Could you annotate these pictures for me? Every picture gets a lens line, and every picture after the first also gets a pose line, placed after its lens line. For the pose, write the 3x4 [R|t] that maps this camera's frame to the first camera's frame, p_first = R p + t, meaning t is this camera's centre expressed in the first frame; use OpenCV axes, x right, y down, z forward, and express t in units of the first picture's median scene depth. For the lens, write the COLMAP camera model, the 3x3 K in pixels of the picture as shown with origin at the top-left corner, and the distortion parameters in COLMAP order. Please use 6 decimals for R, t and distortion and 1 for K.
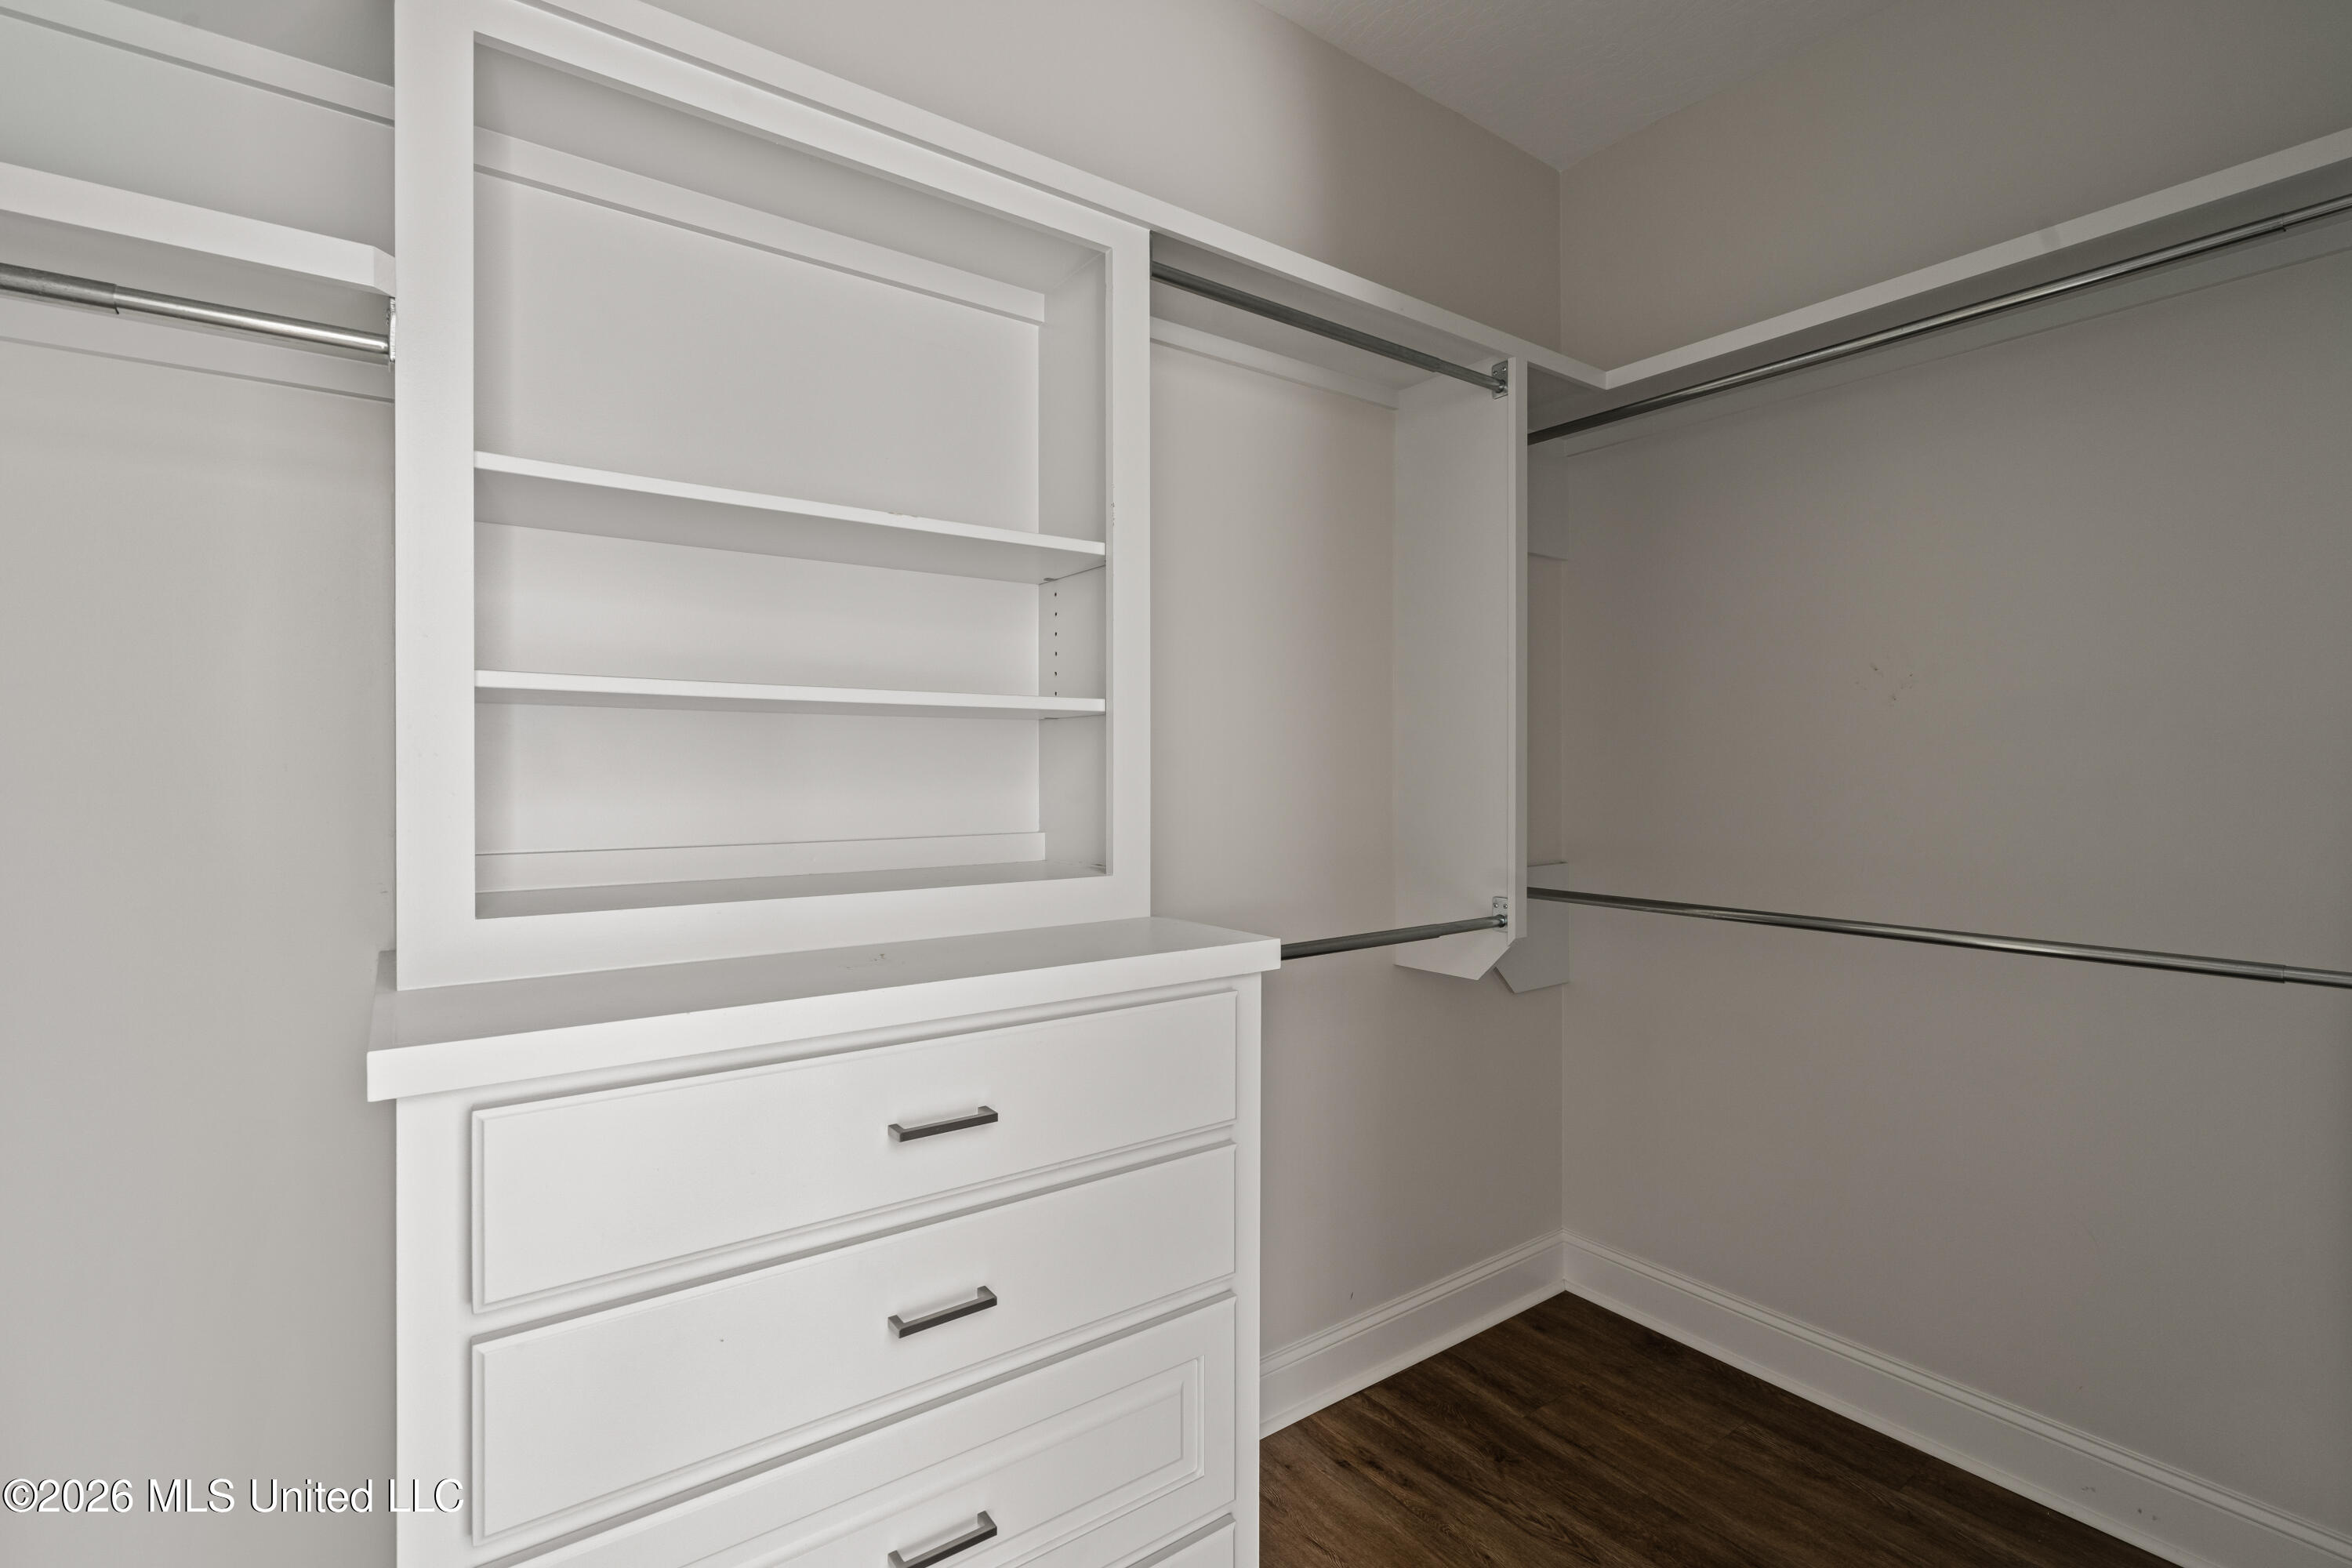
lens RADIAL K [[1058.0, 0, 1138.5], [0, 1058.0, 800.0], [0, 0, 1]] dist [-0.002582, 0.000125]
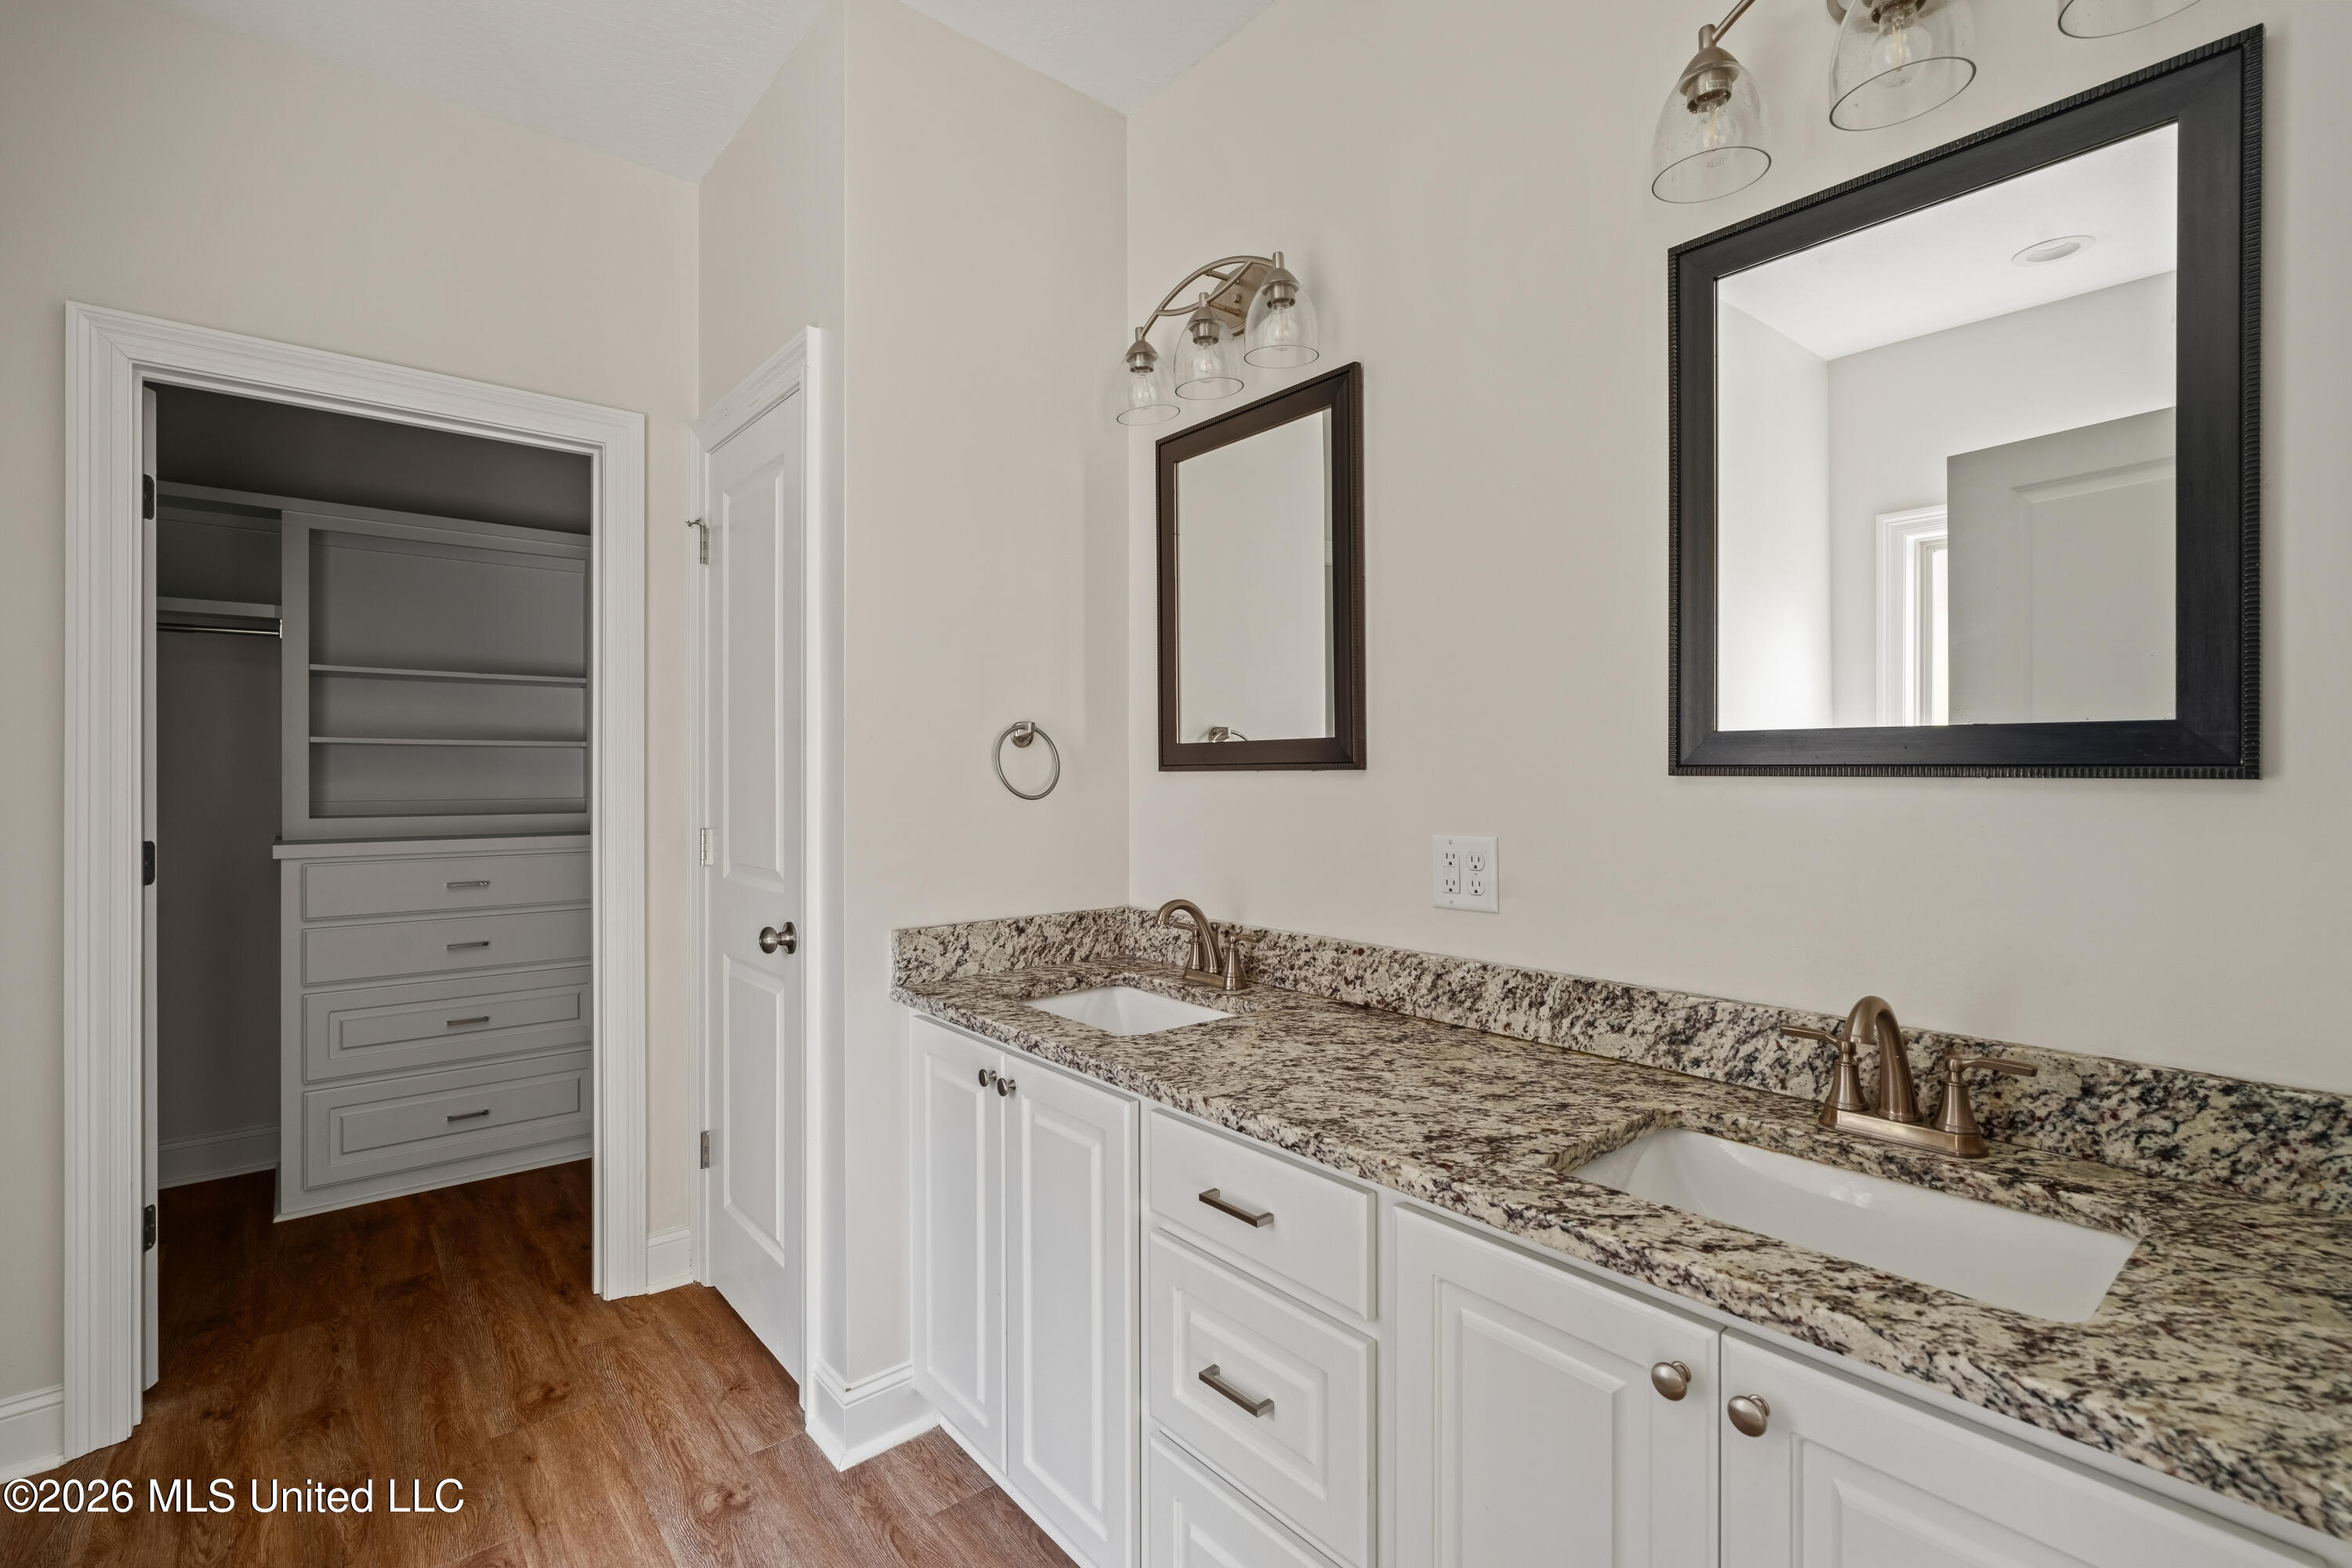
lens RADIAL K [[1092.3, 0, 1176.0], [0, 1092.3, 784.0], [0, 0, 1]] dist [-0.000100, 0.000469]
pose [[0.995369, 0.000823, 0.096123, 1.877423], [0.000934, 0.999833, -0.018235, 0.098556], [-0.096122, 0.018241, 0.995202, -2.854656]]
